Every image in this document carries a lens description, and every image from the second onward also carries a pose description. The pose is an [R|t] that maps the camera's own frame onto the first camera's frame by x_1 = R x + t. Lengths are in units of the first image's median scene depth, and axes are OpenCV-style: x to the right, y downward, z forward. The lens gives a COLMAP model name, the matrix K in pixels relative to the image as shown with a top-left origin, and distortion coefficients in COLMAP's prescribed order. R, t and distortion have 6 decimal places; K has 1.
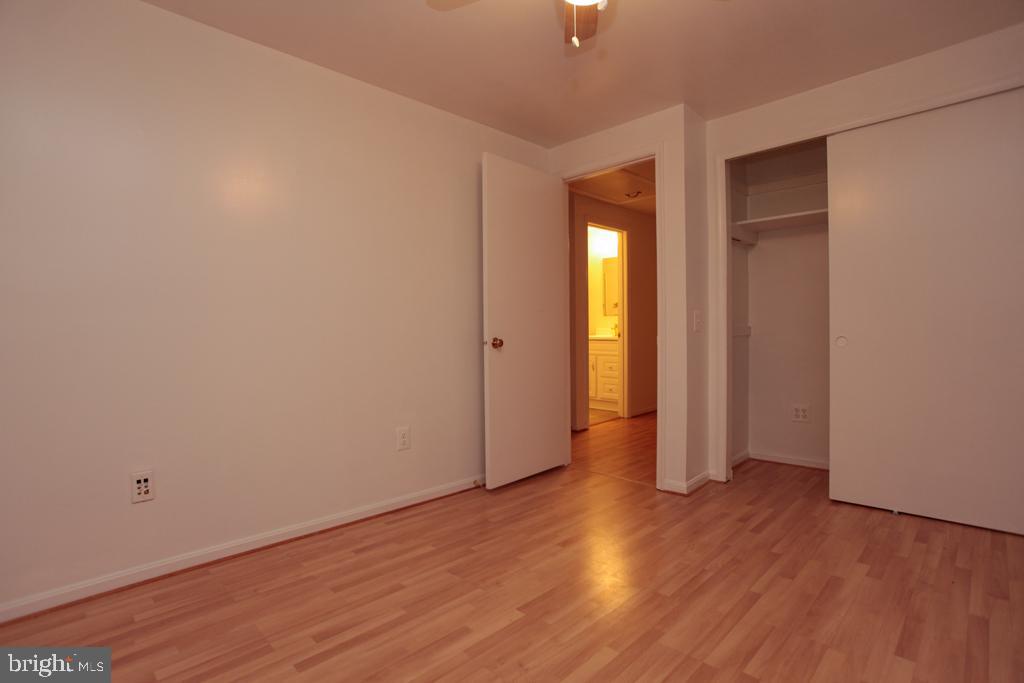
lens RADIAL K [[495.8, 0, 506.3], [0, 495.8, 343.6], [0, 0, 1]] dist [-0.075973, 0.033563]
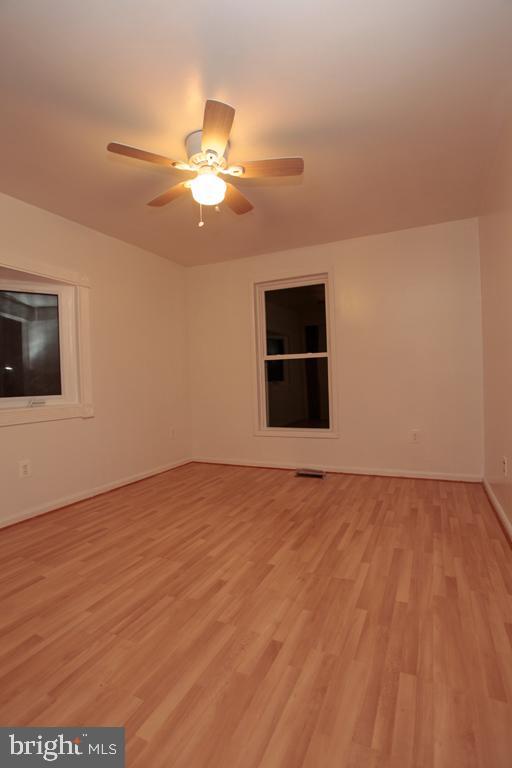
lens RADIAL K [[371.9, 0, 258.3], [0, 371.9, 386.1], [0, 0, 1]] dist [-0.075973, 0.033563]
pose [[-0.937345, 0.049407, -0.344881, 0.275463], [0.034215, 0.998163, 0.050001, -0.035032], [0.346718, 0.035068, -0.937314, 1.300863]]
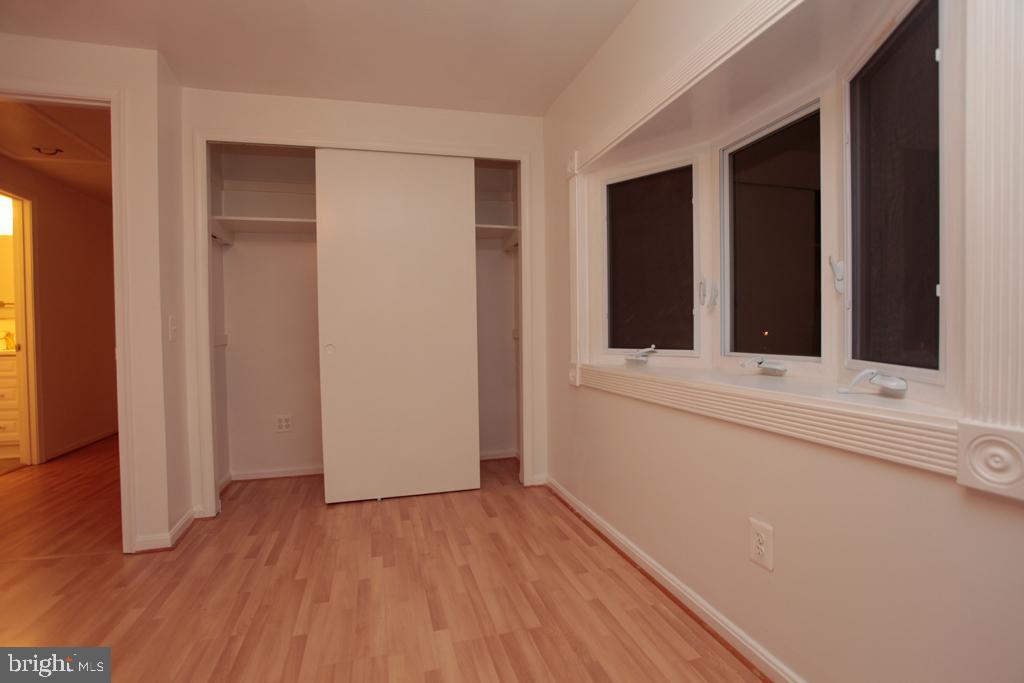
lens RADIAL K [[495.8, 0, 506.3], [0, 495.8, 343.6], [0, 0, 1]] dist [-0.075973, 0.033563]
pose [[0.488001, -0.013822, 0.872734, -0.040403], [0.029381, 0.999568, -0.000598, -0.004707], [-0.872349, 0.025934, 0.488196, 0.150161]]
